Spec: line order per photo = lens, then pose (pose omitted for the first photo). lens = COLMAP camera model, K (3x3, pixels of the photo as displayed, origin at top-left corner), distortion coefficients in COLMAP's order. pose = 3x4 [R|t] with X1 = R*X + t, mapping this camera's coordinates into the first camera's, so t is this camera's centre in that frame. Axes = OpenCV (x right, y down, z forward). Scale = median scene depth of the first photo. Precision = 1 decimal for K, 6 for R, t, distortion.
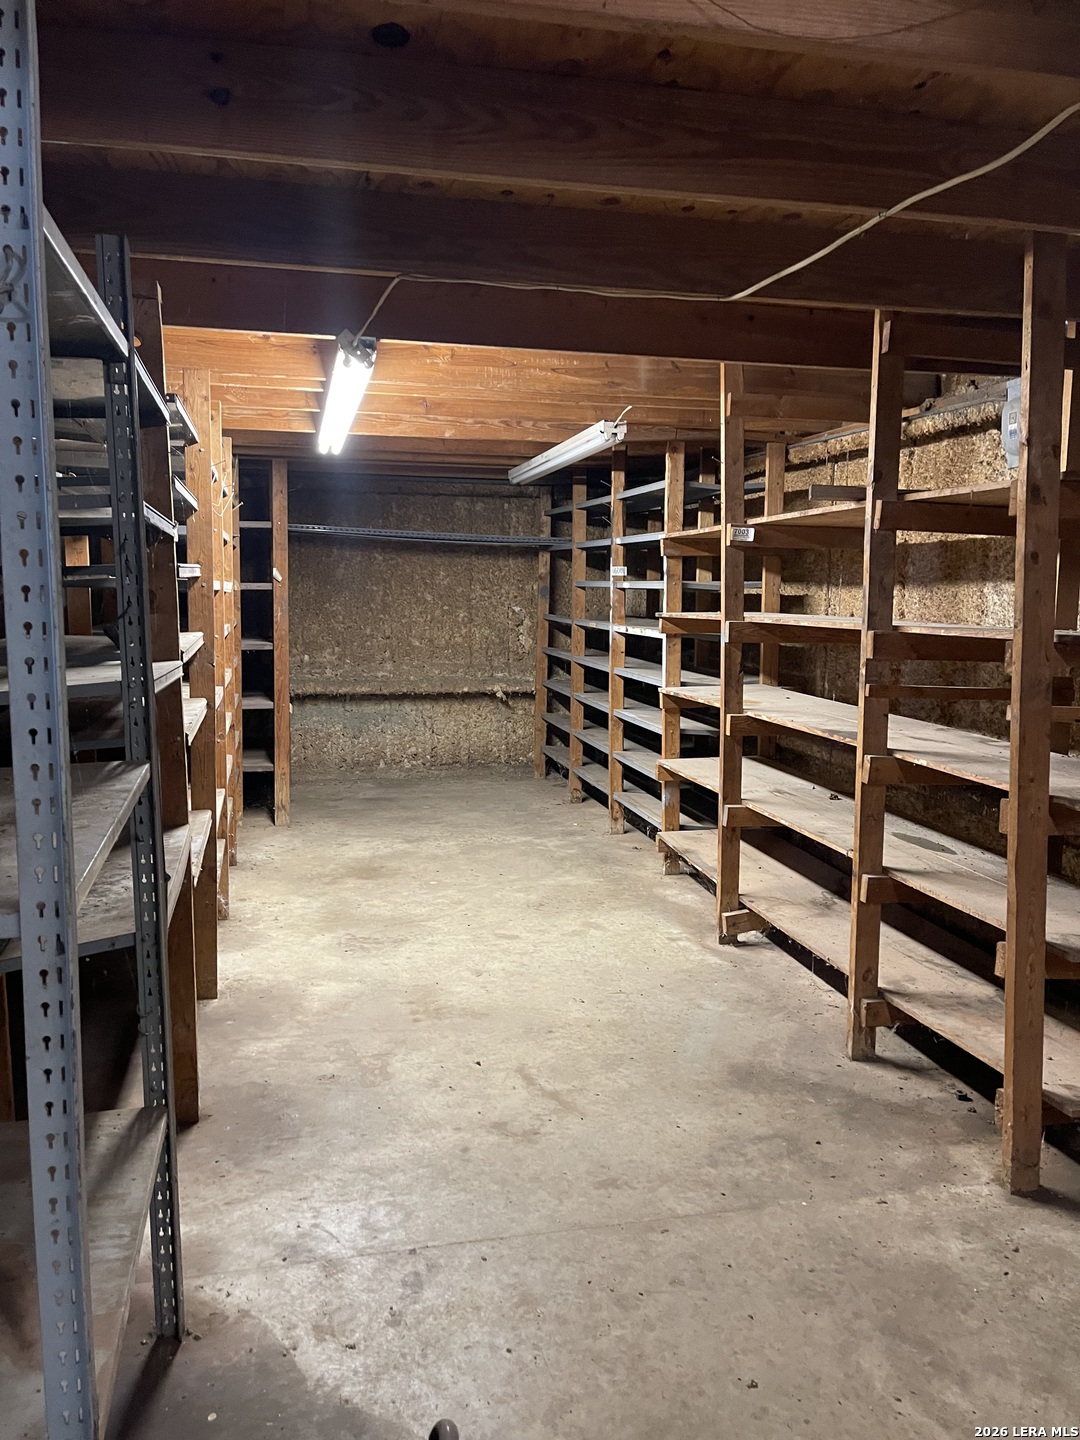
lens RADIAL K [[1082.5, 0, 526.0], [0, 1082.5, 719.9], [0, 0, 1]] dist [0.075283, -0.101048]
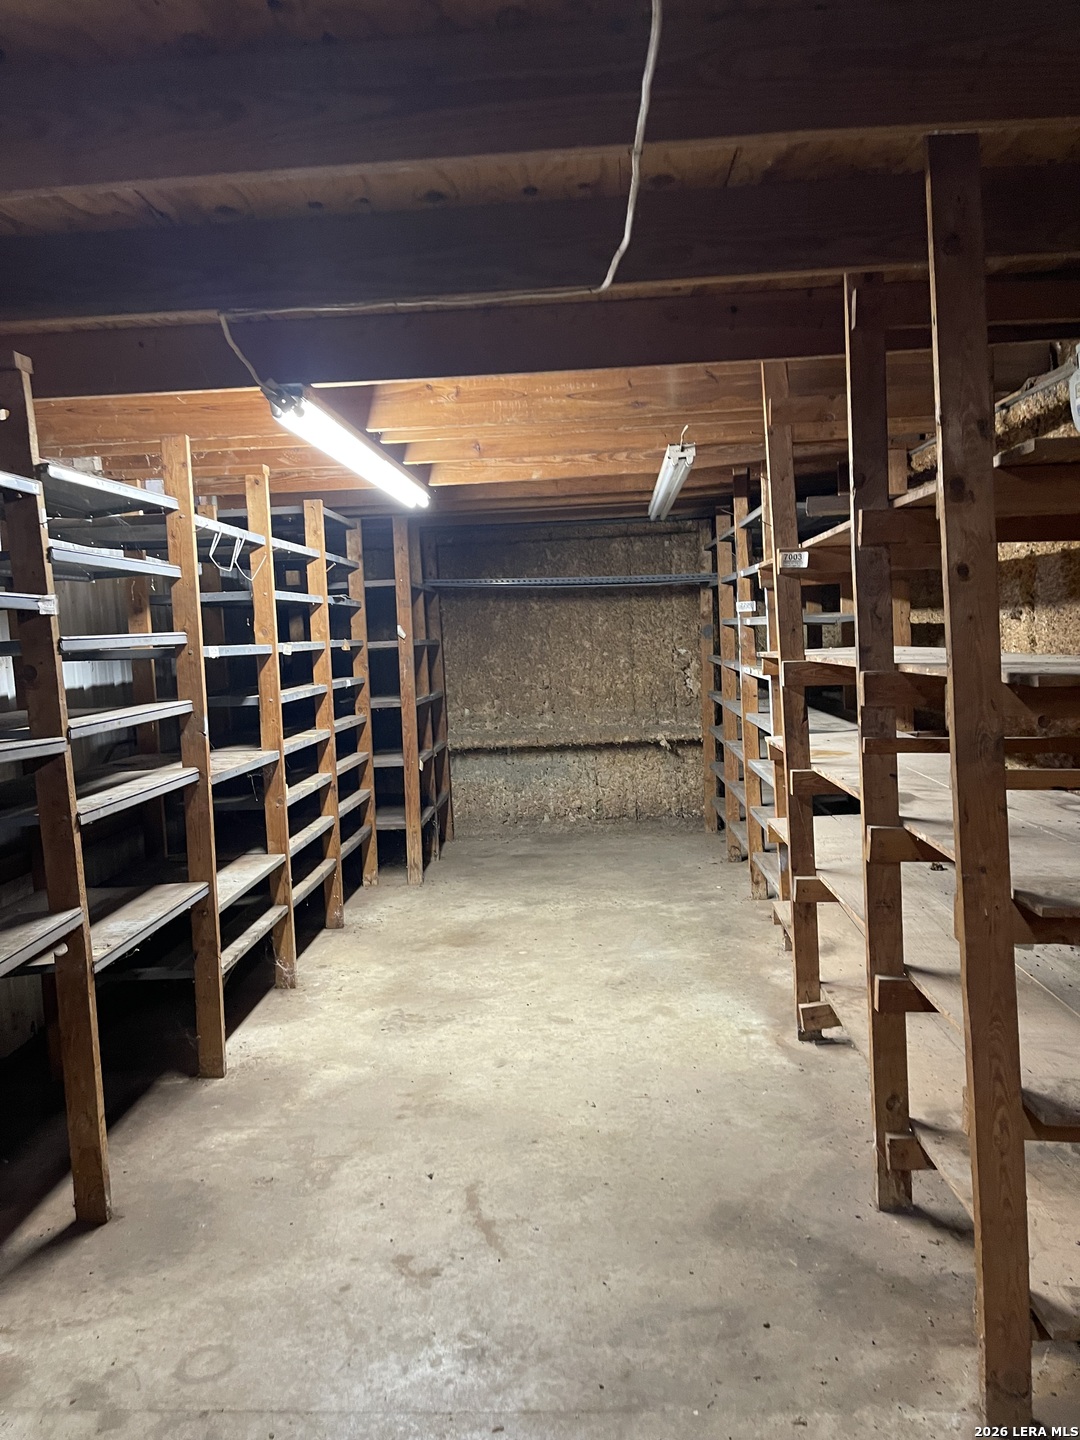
lens RADIAL K [[1082.5, 0, 527.7], [0, 1082.5, 719.7], [0, 0, 1]] dist [0.075283, -0.101048]
pose [[0.961491, -0.032003, -0.272967, 0.227157], [0.021377, 0.998897, -0.041814, -0.013473], [0.274004, 0.034368, 0.961114, 0.122598]]
